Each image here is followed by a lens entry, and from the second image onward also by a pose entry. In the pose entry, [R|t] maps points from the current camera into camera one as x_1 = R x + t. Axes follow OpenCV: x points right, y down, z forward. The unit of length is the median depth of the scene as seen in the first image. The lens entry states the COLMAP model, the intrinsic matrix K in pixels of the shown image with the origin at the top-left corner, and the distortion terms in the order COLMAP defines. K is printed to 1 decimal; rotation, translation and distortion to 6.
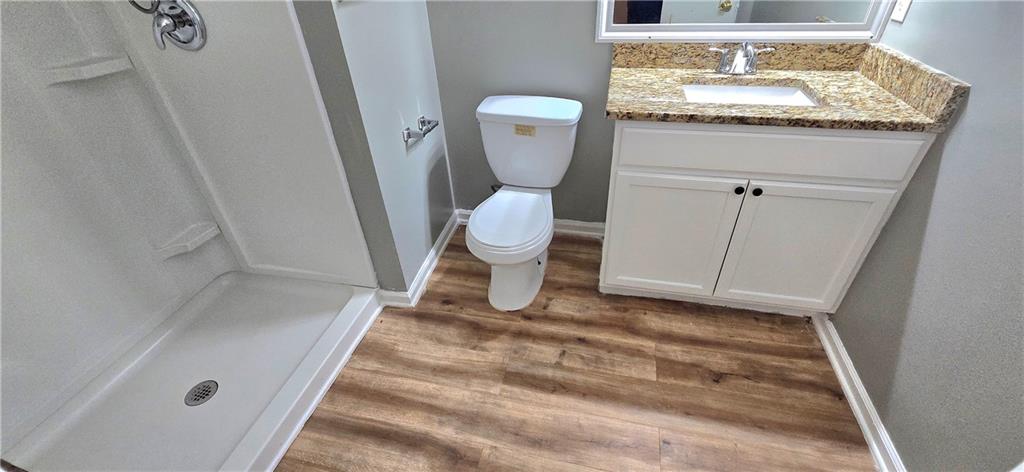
lens RADIAL K [[420.7, 0, 510.4], [0, 420.7, 230.5], [0, 0, 1]] dist [-0.010847, 0.002380]
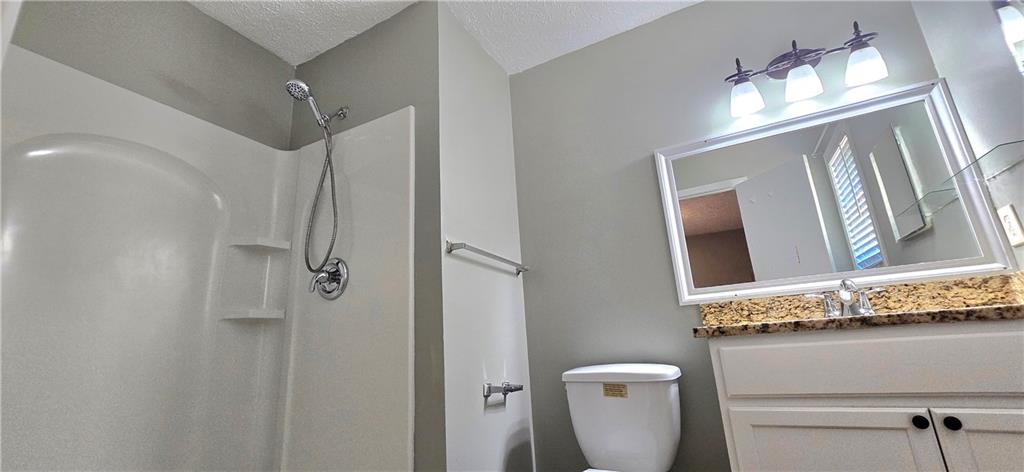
lens RADIAL K [[420.7, 0, 509.7], [0, 420.7, 230.6], [0, 0, 1]] dist [-0.010847, 0.002380]
pose [[0.967213, -0.080110, -0.241002, 0.072135], [-0.132709, 0.649661, -0.748552, 0.285392], [0.216536, 0.755992, 0.617729, 0.169604]]
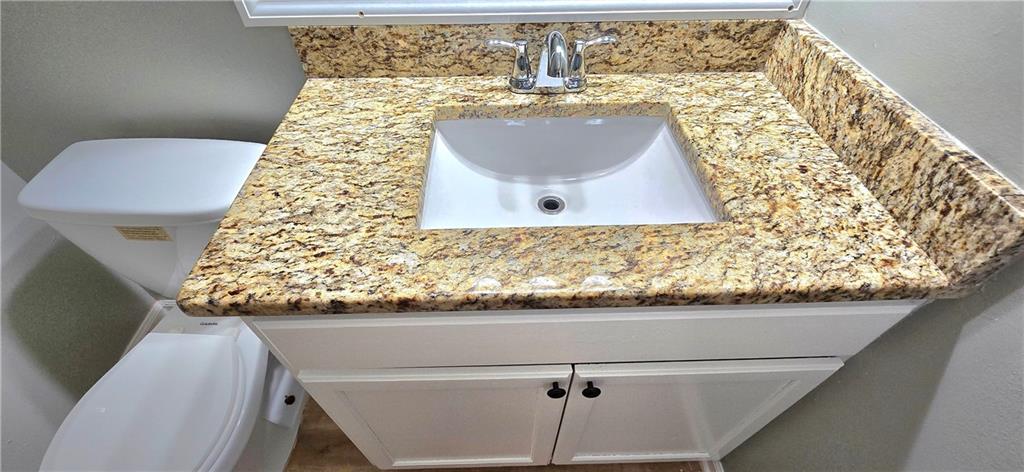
lens RADIAL K [[420.7, 0, 508.4], [0, 420.7, 229.2], [0, 0, 1]] dist [-0.010847, 0.002380]
pose [[0.966537, -0.156140, 0.203536, 0.397387], [0.112204, 0.970822, 0.211929, -0.351605], [-0.230688, -0.182000, 0.955855, 0.554044]]
